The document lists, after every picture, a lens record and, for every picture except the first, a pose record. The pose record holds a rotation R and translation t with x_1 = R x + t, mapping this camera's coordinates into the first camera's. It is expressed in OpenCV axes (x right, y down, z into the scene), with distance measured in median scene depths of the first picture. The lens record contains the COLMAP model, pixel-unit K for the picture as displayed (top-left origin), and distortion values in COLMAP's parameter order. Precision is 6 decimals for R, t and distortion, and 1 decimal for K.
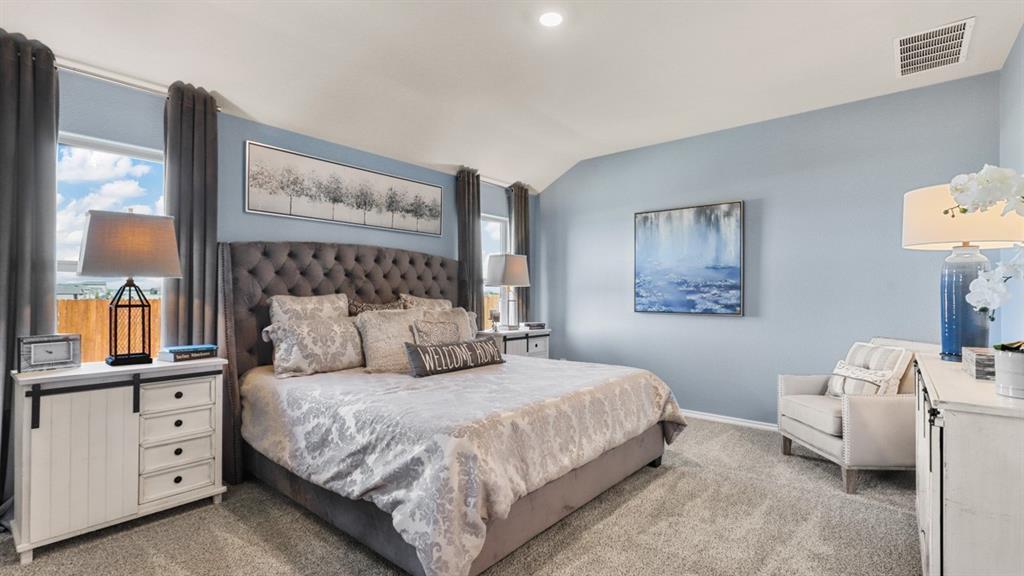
lens RADIAL K [[463.7, 0, 519.4], [0, 463.7, 294.3], [0, 0, 1]] dist [0.000426, 0.000331]
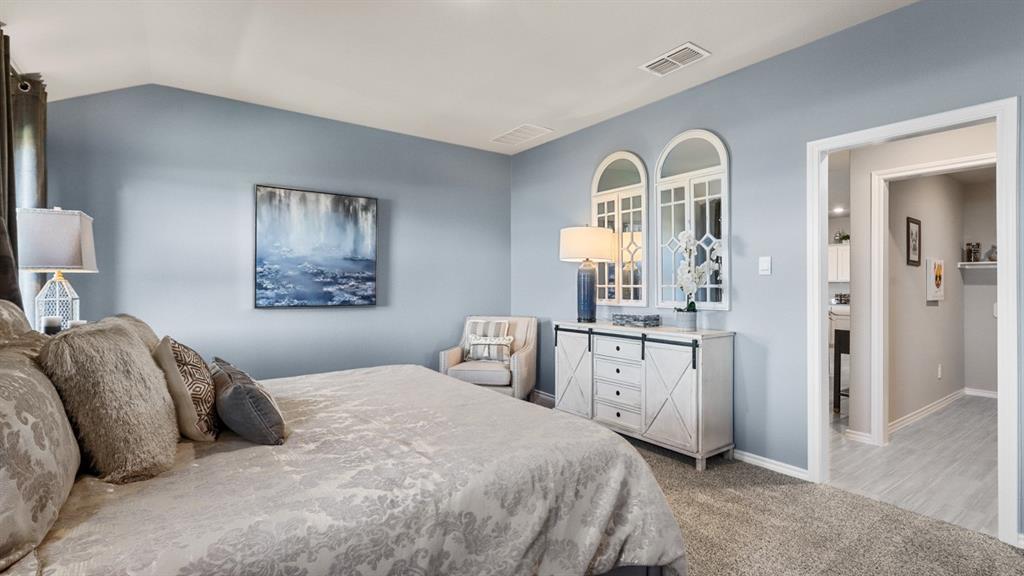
lens RADIAL K [[463.7, 0, 513.4], [0, 463.7, 287.5], [0, 0, 1]] dist [0.000426, 0.000331]
pose [[0.251285, -0.006840, 0.967889, -0.461816], [-0.001547, 0.999971, 0.007469, -0.004667], [-0.967912, -0.003374, 0.251267, 0.411589]]
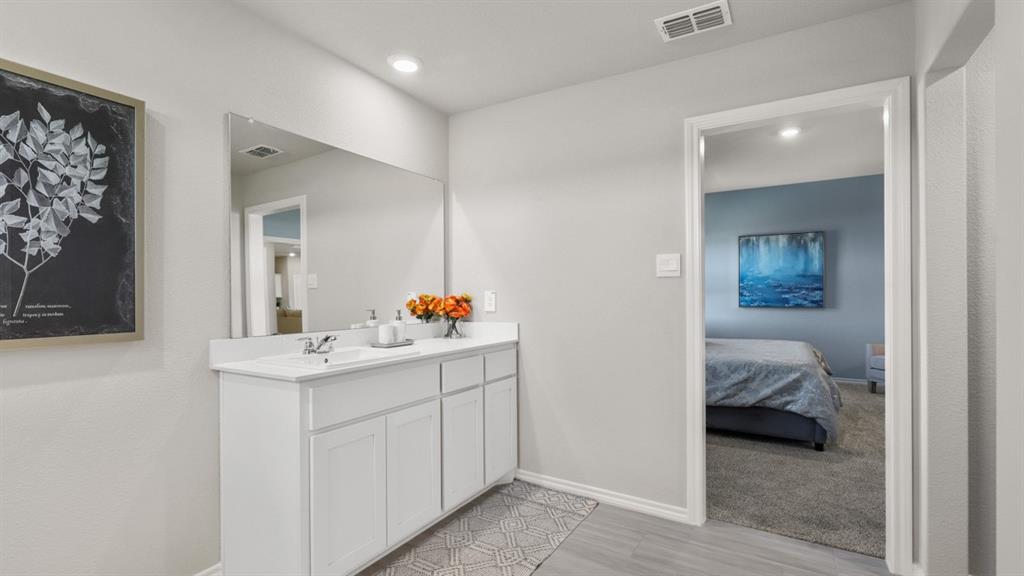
lens RADIAL K [[463.7, 0, 514.3], [0, 463.7, 294.0], [0, 0, 1]] dist [0.000426, 0.000331]
pose [[0.988615, -0.009177, 0.150188, -0.709821], [0.009151, 0.999958, 0.000869, -0.009000], [-0.150189, 0.000515, 0.988657, -0.319182]]
